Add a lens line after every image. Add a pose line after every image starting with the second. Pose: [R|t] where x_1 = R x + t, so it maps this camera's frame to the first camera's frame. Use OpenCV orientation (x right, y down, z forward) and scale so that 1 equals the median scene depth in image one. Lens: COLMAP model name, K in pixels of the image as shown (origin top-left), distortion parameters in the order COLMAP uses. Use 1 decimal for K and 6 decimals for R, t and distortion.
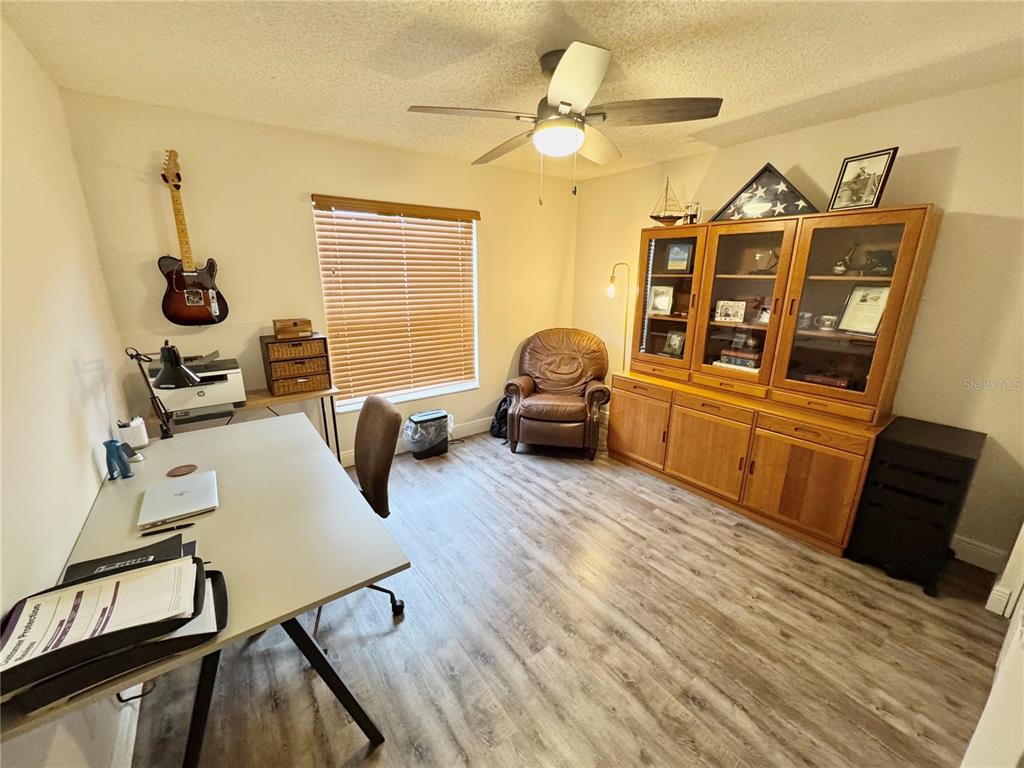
lens RADIAL K [[411.8, 0, 512.0], [0, 411.8, 384.0], [0, 0, 1]] dist [0.001024, 0.000287]
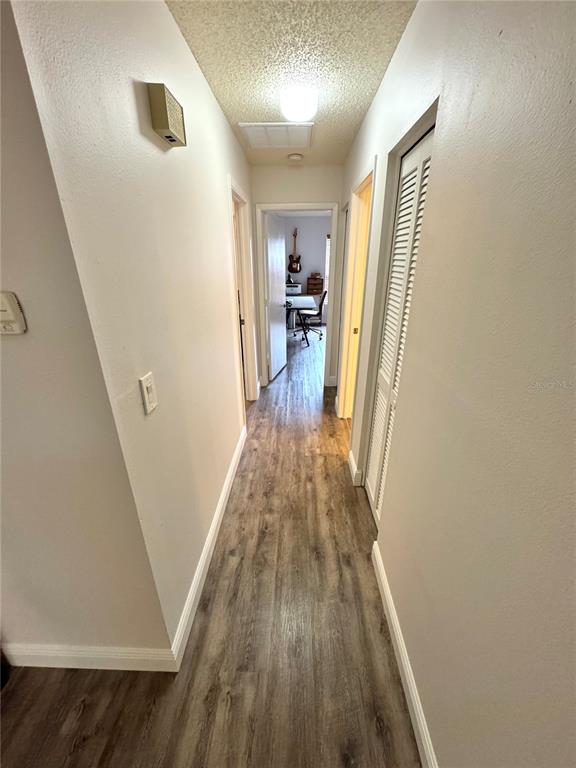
lens RADIAL K [[308.9, 0, 288.0], [0, 308.9, 384.0], [0, 0, 1]] dist [0.001024, 0.000287]
pose [[0.785449, 0.230904, -0.574241, 1.100952], [-0.156188, 0.971721, 0.177098, 0.366523], [0.598895, -0.049412, 0.799302, -1.412017]]
